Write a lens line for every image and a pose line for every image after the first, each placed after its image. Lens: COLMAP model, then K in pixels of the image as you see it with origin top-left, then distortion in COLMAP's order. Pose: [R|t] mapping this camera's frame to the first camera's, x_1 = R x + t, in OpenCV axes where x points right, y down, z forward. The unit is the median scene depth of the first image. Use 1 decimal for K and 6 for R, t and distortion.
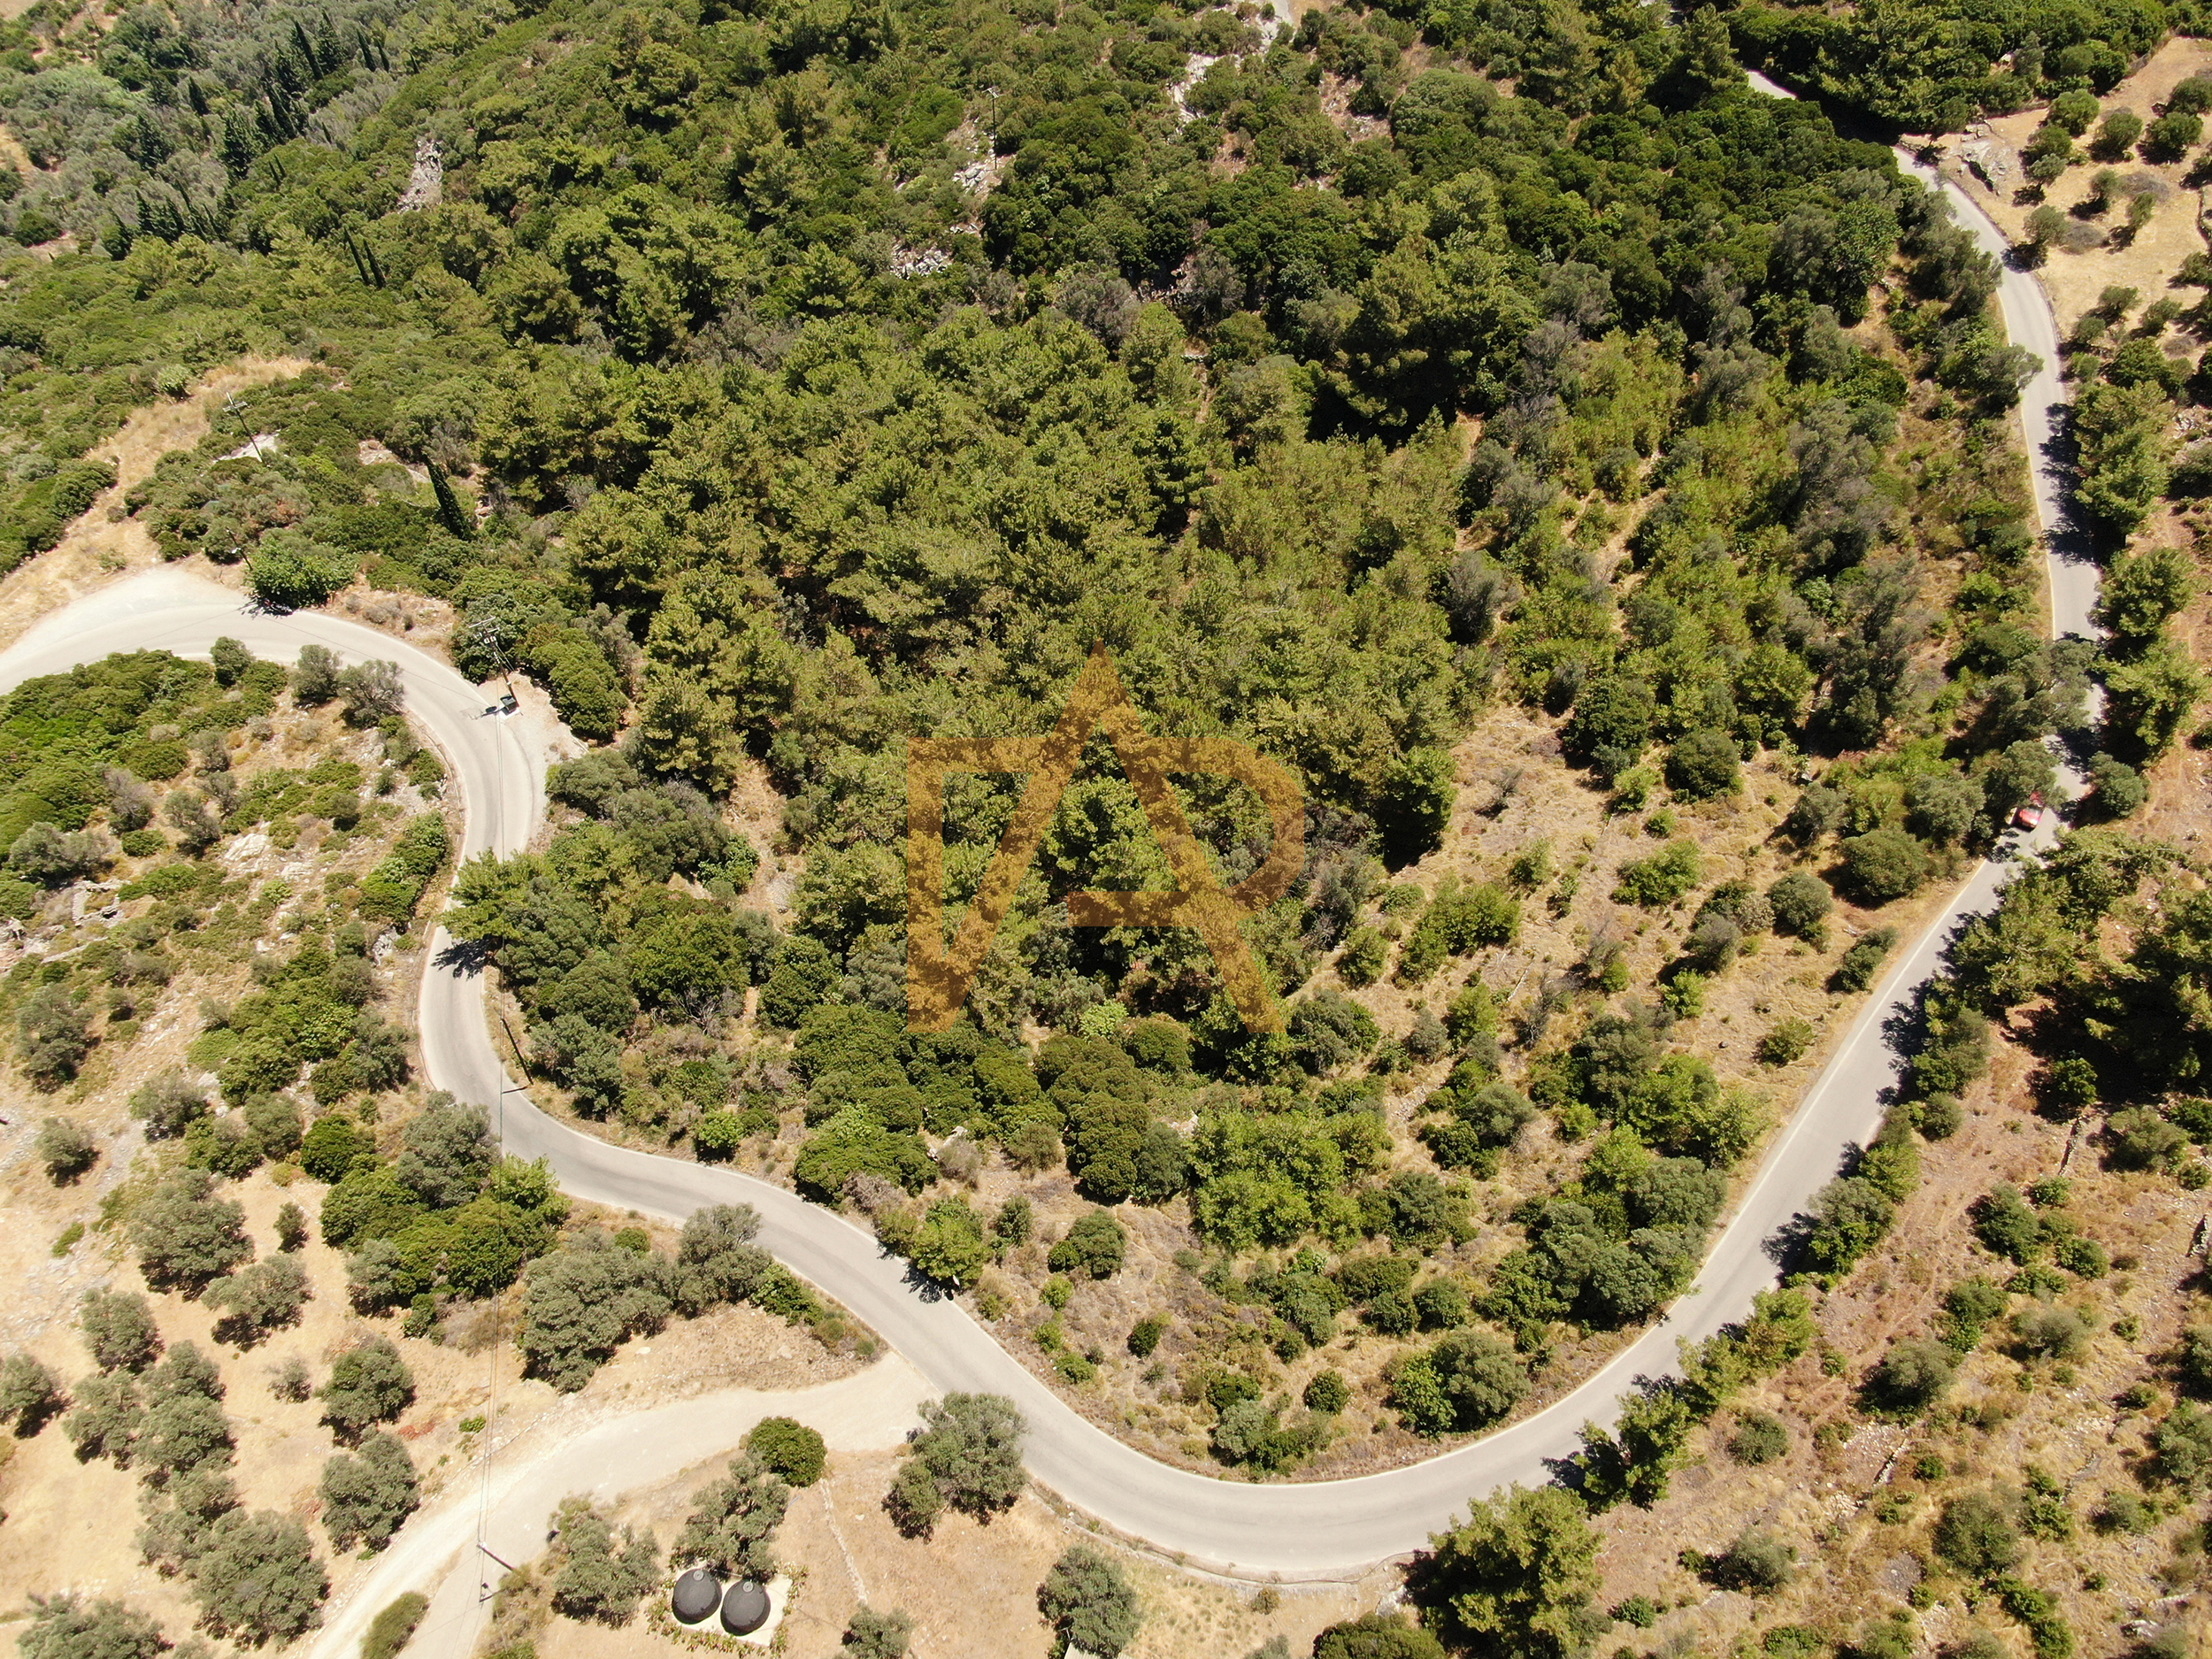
lens RADIAL K [[1604.8, 0, 1108.6], [0, 1604.8, 843.1], [0, 0, 1]] dist [-0.008048, -0.002190]
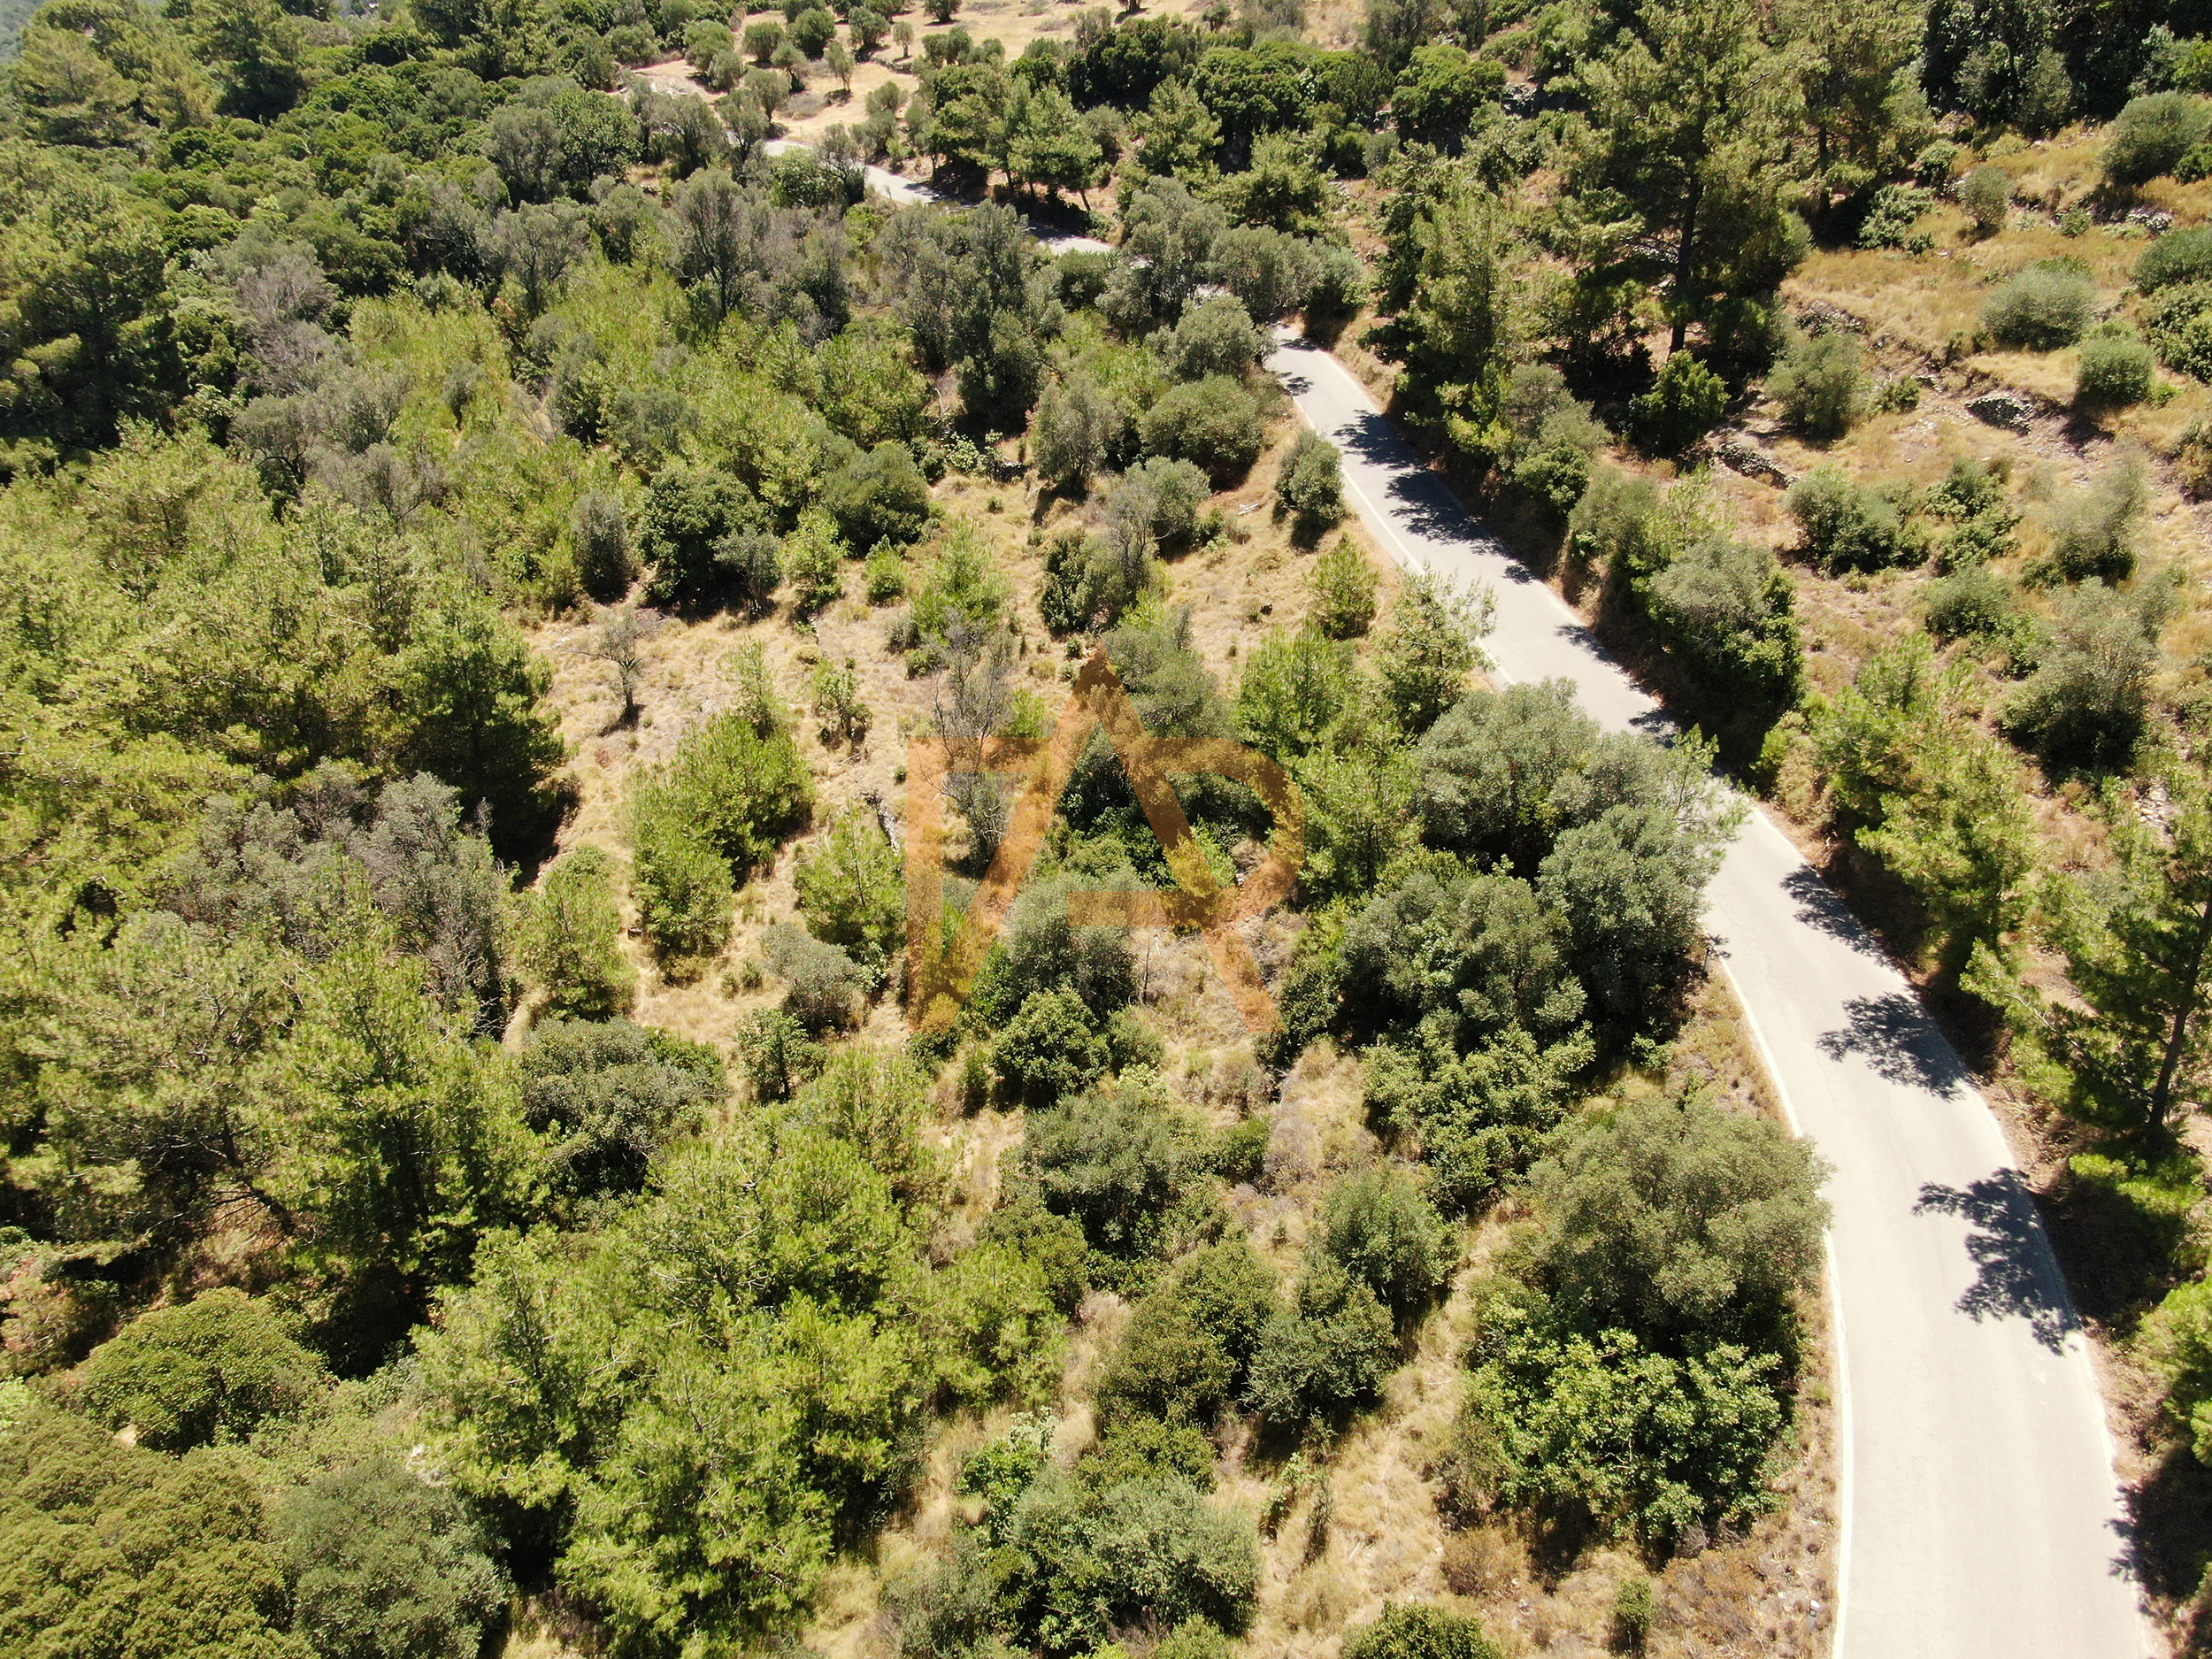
lens RADIAL K [[1604.8, 0, 1096.3], [0, 1604.8, 834.3], [0, 0, 1]] dist [-0.008048, -0.002190]
pose [[0.650958, -0.412076, 0.637533, -0.009010], [0.622011, 0.770968, -0.136787, 0.190139], [-0.435151, 0.485595, 0.758183, 0.606538]]
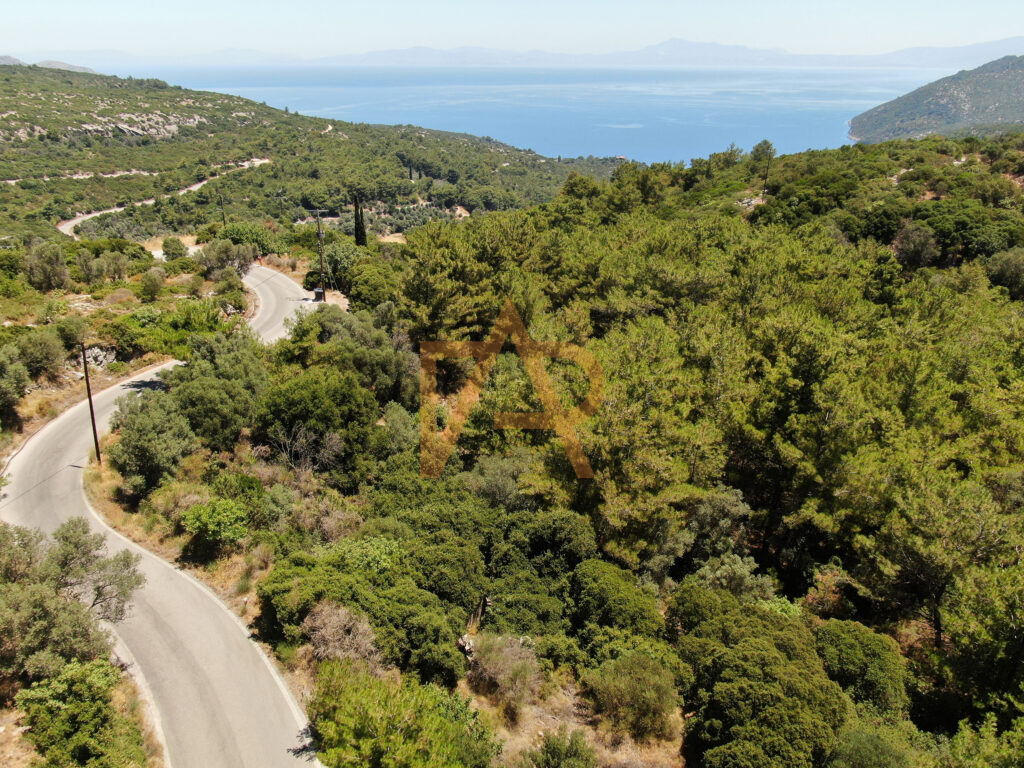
lens RADIAL K [[742.9, 0, 507.6], [0, 742.9, 386.1], [0, 0, 1]] dist [-0.008048, -0.002190]
pose [[0.917135, 0.166793, -0.361999, -0.008172], [-0.326901, 0.834391, -0.443765, 0.205049], [0.228031, 0.525330, 0.819774, 0.634015]]
